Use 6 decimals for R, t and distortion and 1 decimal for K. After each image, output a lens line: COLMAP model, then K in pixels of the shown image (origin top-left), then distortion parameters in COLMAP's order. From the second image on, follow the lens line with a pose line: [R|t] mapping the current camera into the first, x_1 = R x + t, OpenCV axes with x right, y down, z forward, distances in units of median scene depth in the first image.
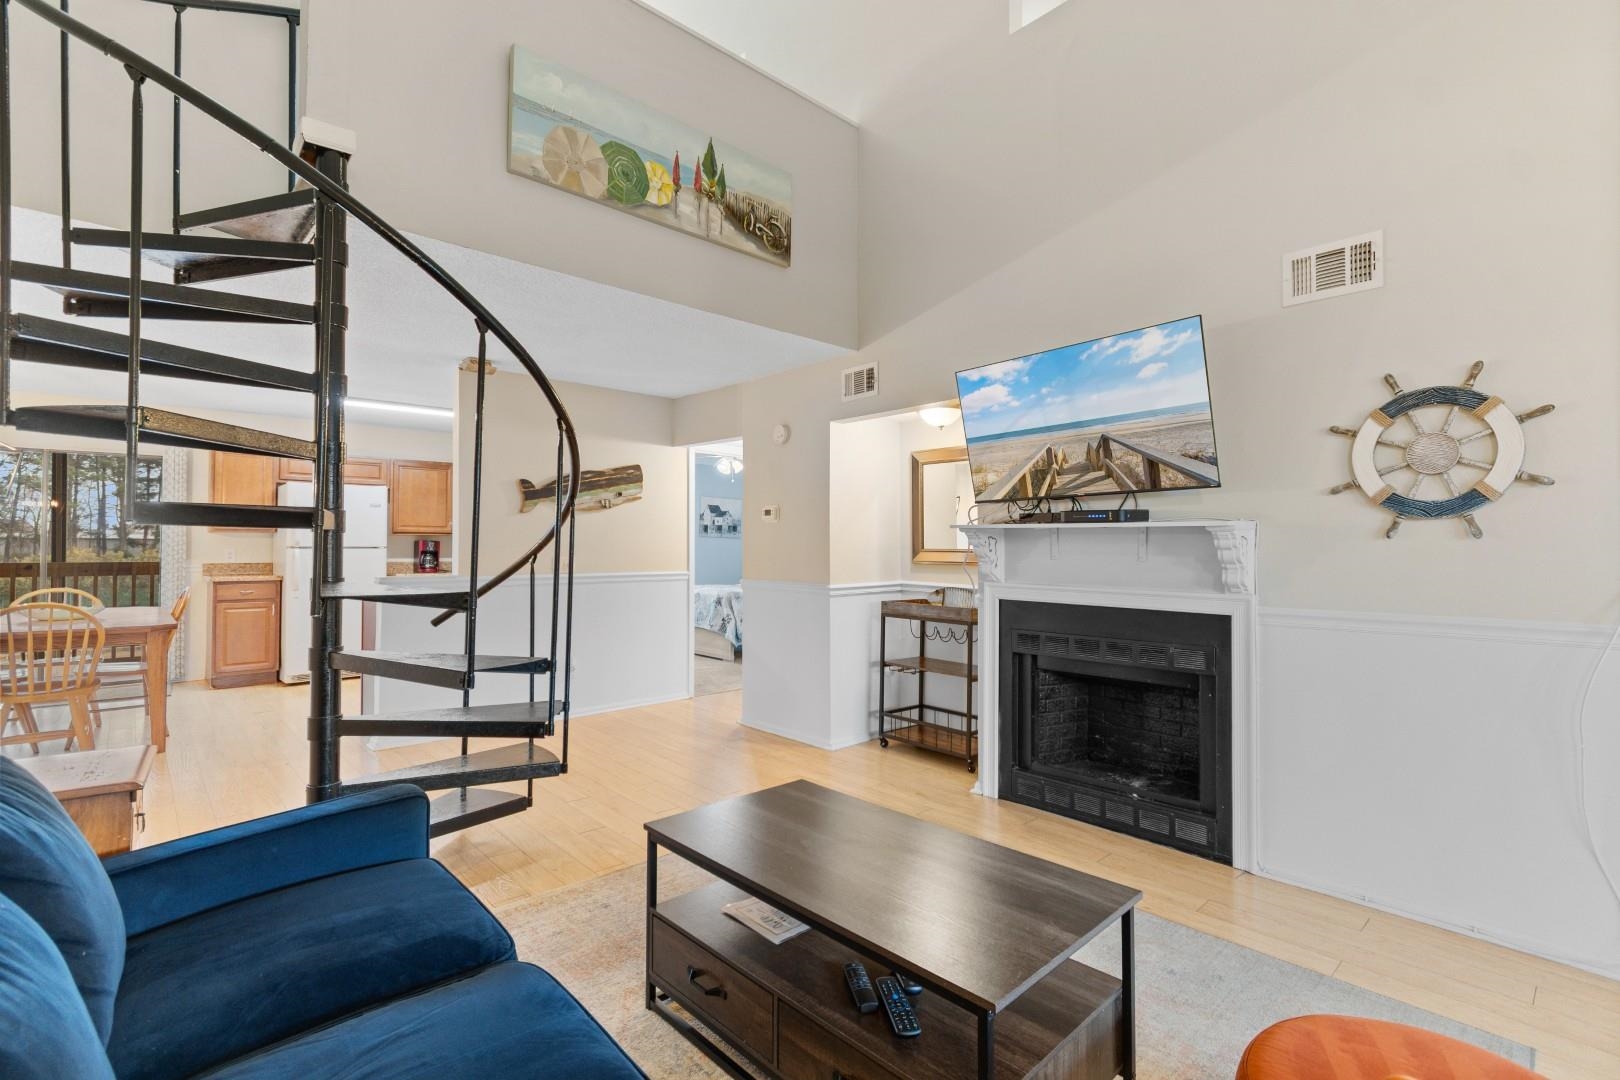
lens RADIAL K [[711.6, 0, 795.9], [0, 711.6, 538.7], [0, 0, 1]] dist [0.004300, -0.001966]
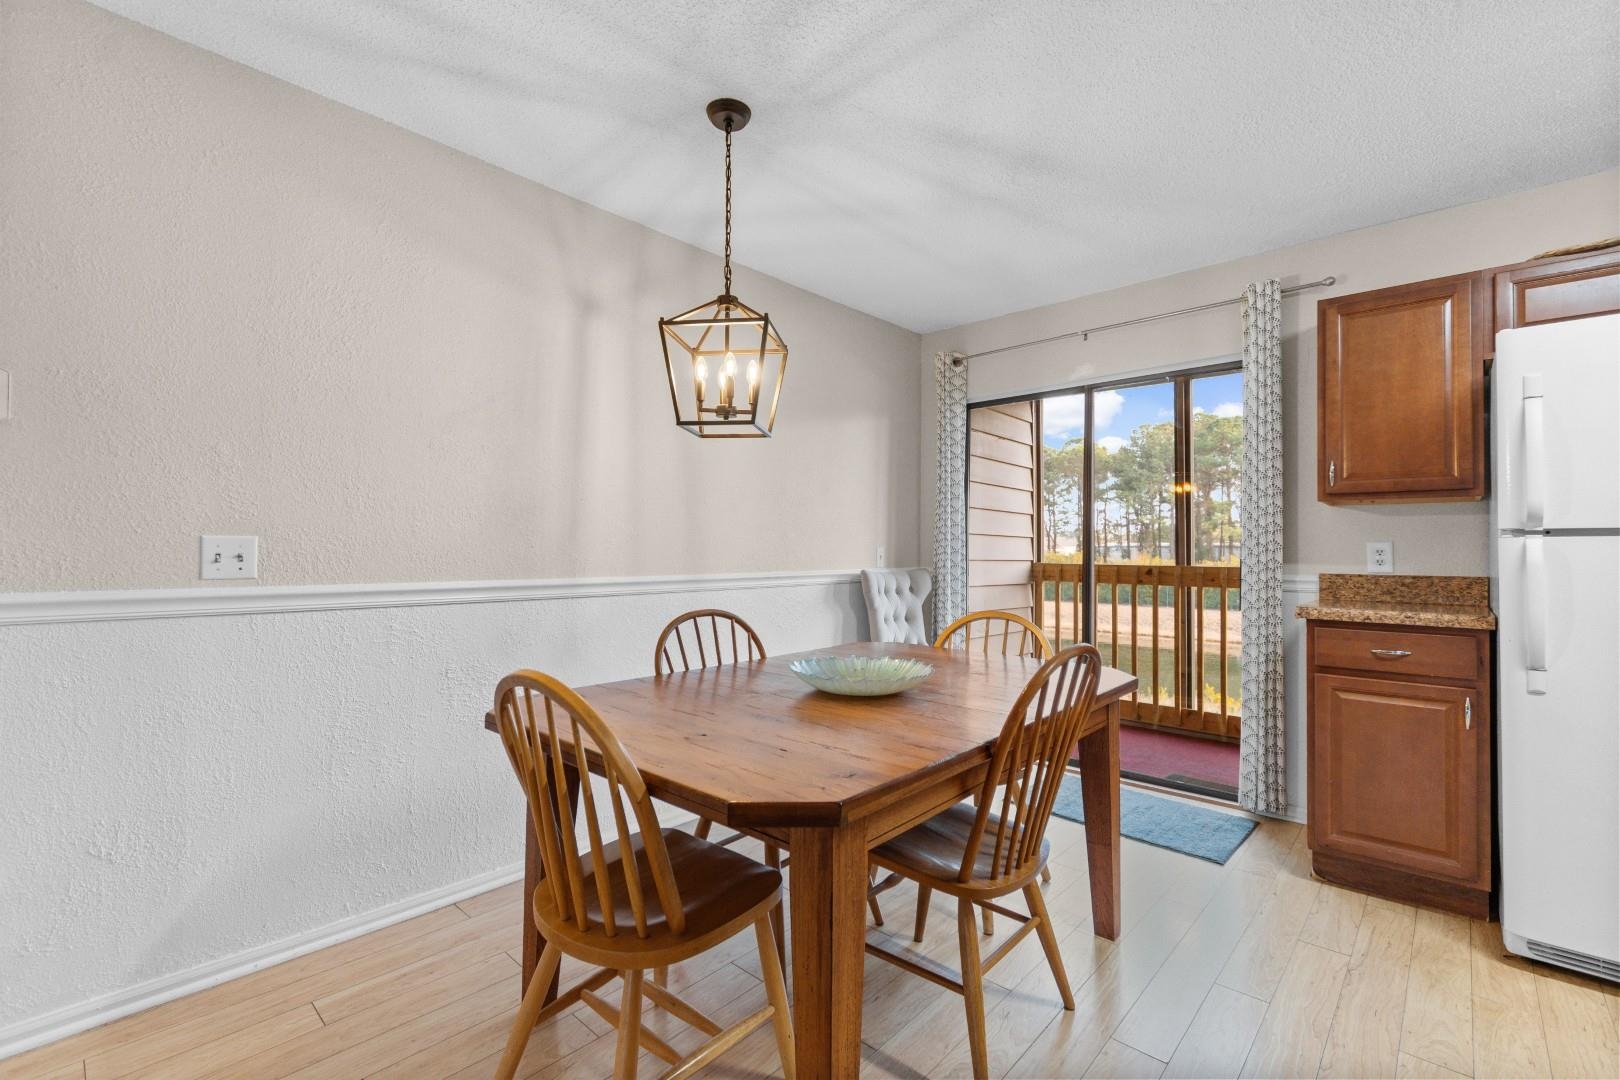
lens RADIAL K [[711.6, 0, 825.9], [0, 711.6, 533.8], [0, 0, 1]] dist [0.004300, -0.001966]
pose [[0.089259, -0.025346, -0.995686, -0.801252], [0.008702, 0.999658, -0.024667, 0.034361], [0.995970, -0.006462, 0.089449, 1.280235]]
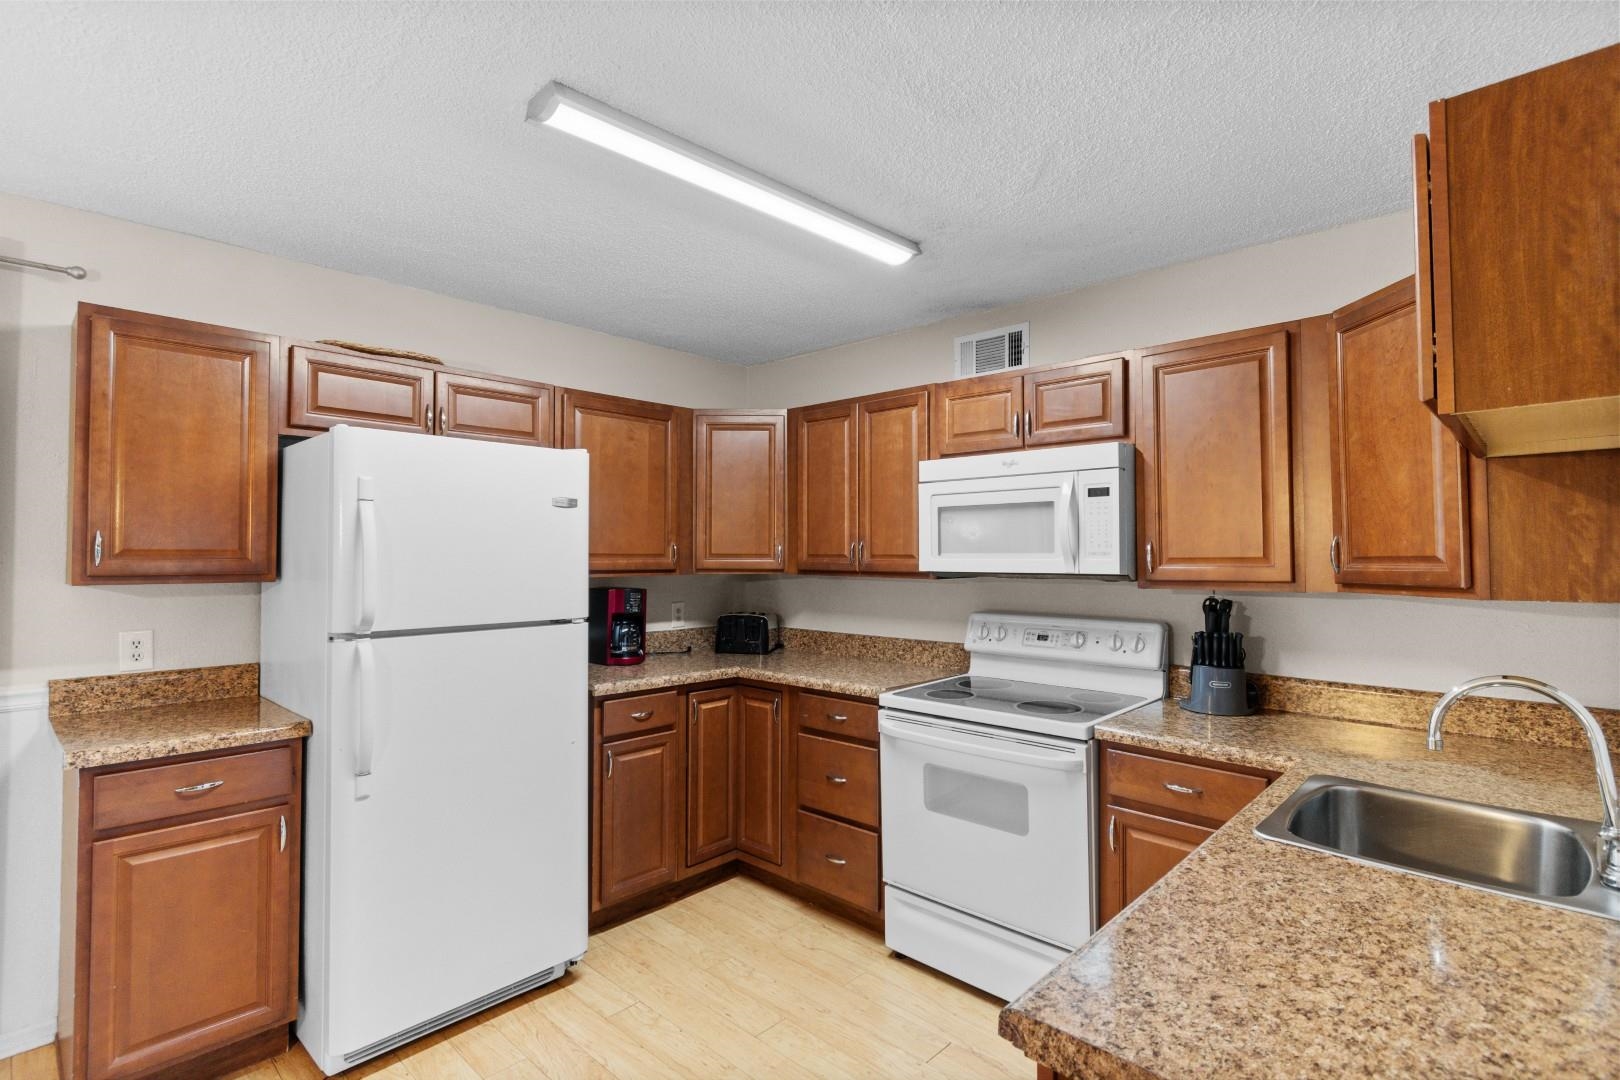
lens RADIAL K [[768.1, 0, 797.0], [0, 768.1, 540.3], [0, 0, 1]] dist [0.004798, -0.003802]
pose [[0.998639, -0.003695, 0.052017, -1.020653], [0.003932, 0.999982, -0.004456, -0.053657], [-0.052000, 0.004654, 0.998636, 1.264603]]
